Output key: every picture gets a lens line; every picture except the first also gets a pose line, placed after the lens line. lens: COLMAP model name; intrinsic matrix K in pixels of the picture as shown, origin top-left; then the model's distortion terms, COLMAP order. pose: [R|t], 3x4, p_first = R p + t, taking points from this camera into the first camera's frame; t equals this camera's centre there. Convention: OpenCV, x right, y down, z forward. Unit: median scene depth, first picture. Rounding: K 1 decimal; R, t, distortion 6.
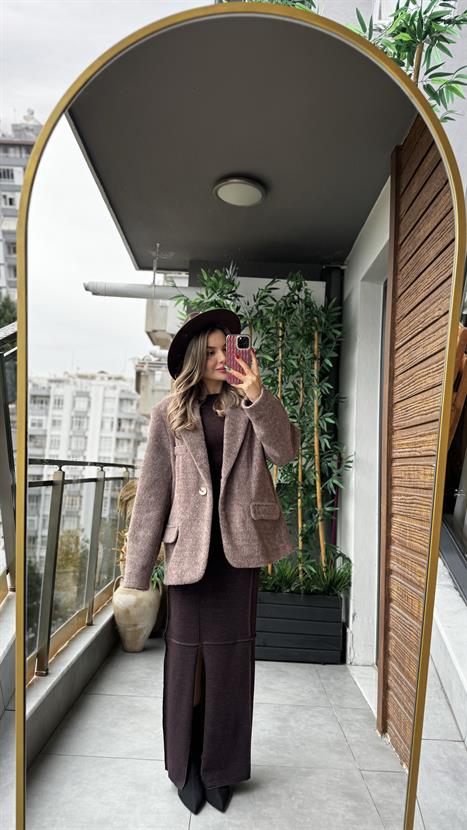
lens RADIAL K [[568.8, 0, 233.5], [0, 568.8, 415.0], [0, 0, 1]] dist [0.063741, -0.108729]
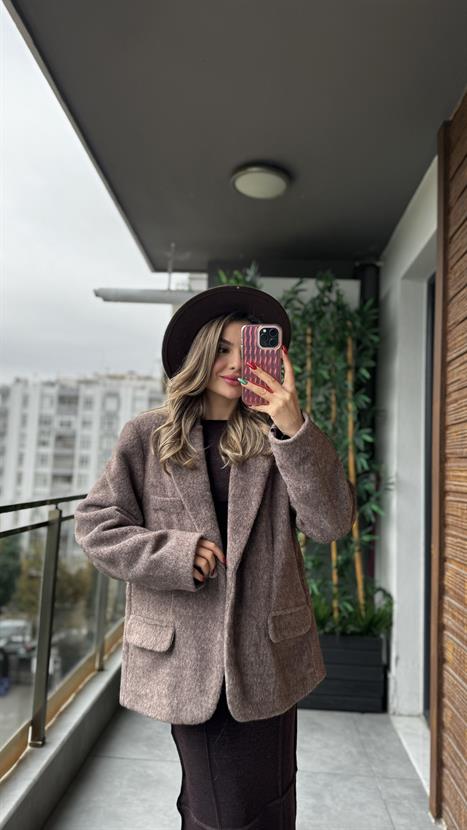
lens RADIAL K [[570.0, 0, 230.3], [0, 570.0, 418.4], [0, 0, 1]] dist [0.031280, -0.043879]
pose [[0.998307, -0.013269, -0.056627, 0.008761], [0.013899, 0.999846, 0.010748, -0.033845], [0.056476, -0.011517, 0.998338, 0.106857]]
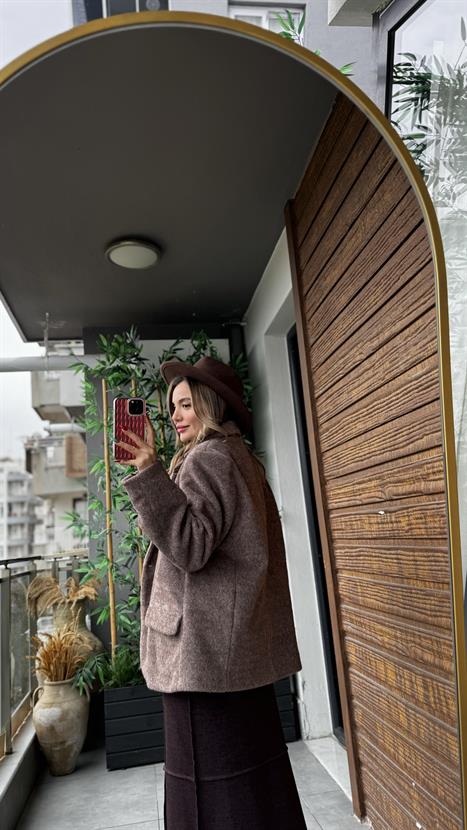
lens RADIAL K [[569.7, 0, 221.9], [0, 569.7, 418.7], [0, 0, 1]] dist [0.095103, -0.136799]
pose [[0.980276, -0.102934, 0.168710, -0.032852], [0.119714, 0.988492, -0.092482, -0.006331], [-0.157249, 0.110855, 0.981317, 0.050685]]
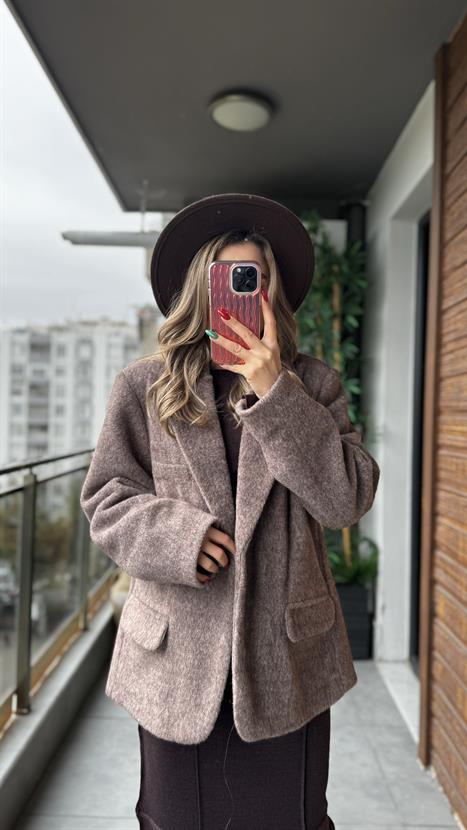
lens RADIAL K [[568.8, 0, 233.5], [0, 568.8, 415.0], [0, 0, 1]] dist [0.063741, -0.108729]
pose [[0.999546, -0.027474, -0.012406, -0.001407], [0.028593, 0.994424, 0.101510, -0.043787], [0.009548, -0.101818, 0.994757, 0.142638]]
